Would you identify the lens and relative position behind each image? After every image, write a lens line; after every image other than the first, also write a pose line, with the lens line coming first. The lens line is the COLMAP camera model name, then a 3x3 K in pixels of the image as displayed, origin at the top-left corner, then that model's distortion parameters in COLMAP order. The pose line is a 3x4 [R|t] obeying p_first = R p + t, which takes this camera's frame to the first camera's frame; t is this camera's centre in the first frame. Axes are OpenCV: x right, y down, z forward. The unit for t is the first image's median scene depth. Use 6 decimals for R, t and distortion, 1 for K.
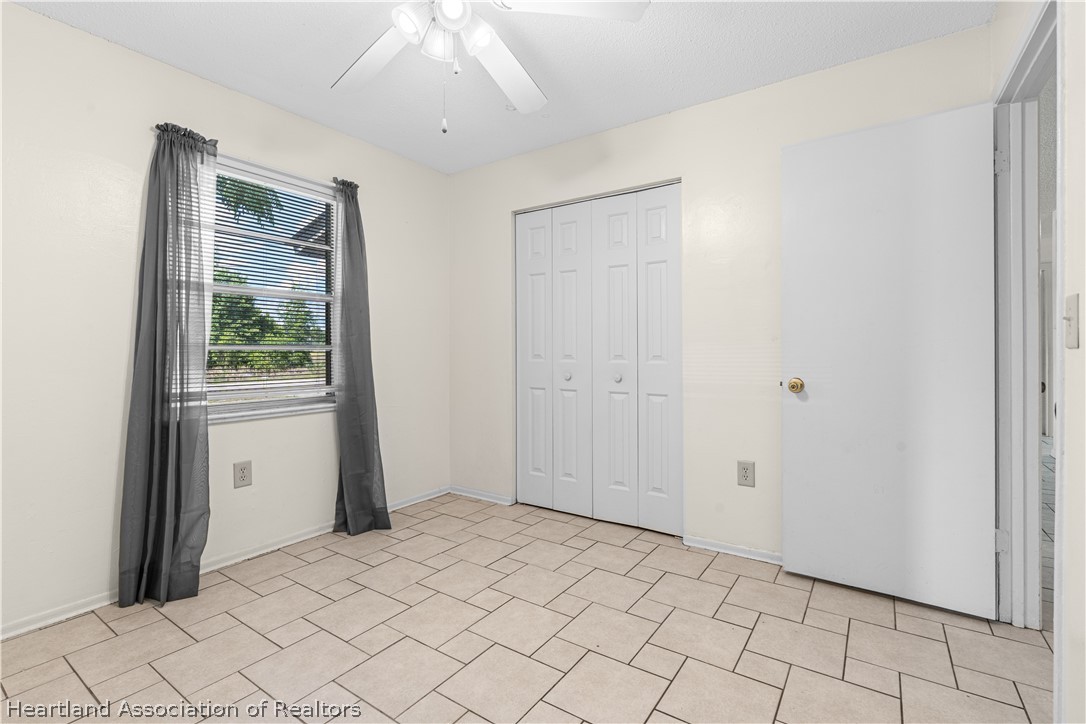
lens RADIAL K [[486.6, 0, 537.0], [0, 486.6, 356.2], [0, 0, 1]] dist [-0.003041, 0.001567]
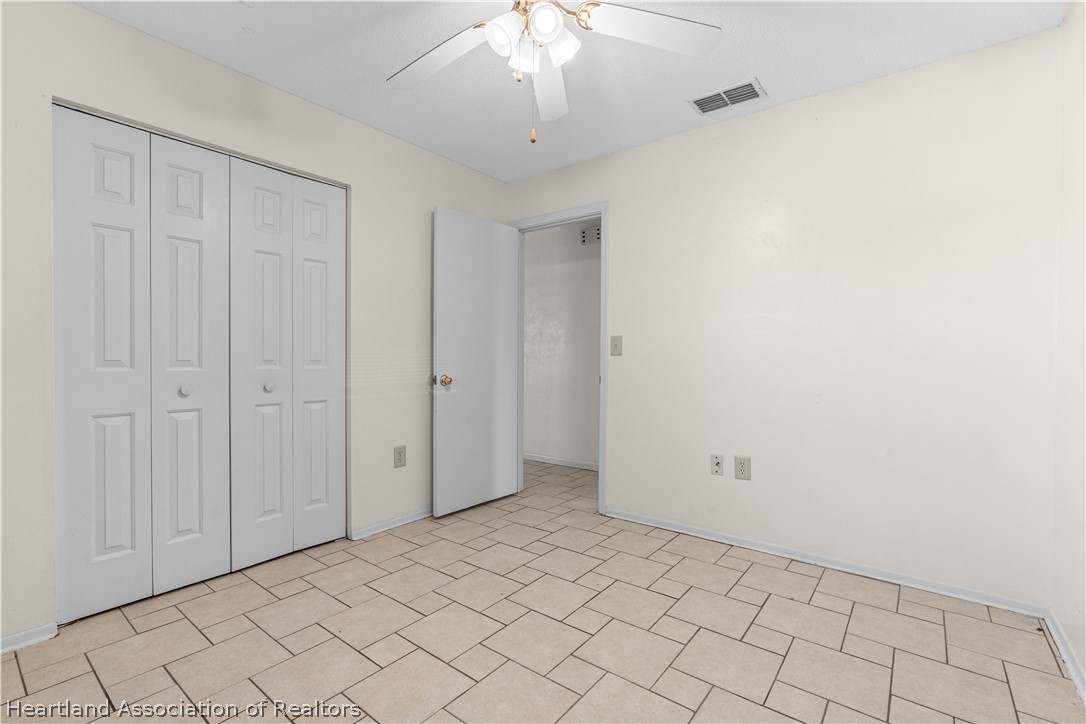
lens RADIAL K [[486.6, 0, 552.0], [0, 486.6, 361.7], [0, 0, 1]] dist [-0.003041, 0.001567]
pose [[0.059848, -0.012868, 0.998125, -0.755930], [0.003197, 0.999914, 0.012700, -0.009819], [-0.998202, 0.002431, 0.059884, 0.545874]]
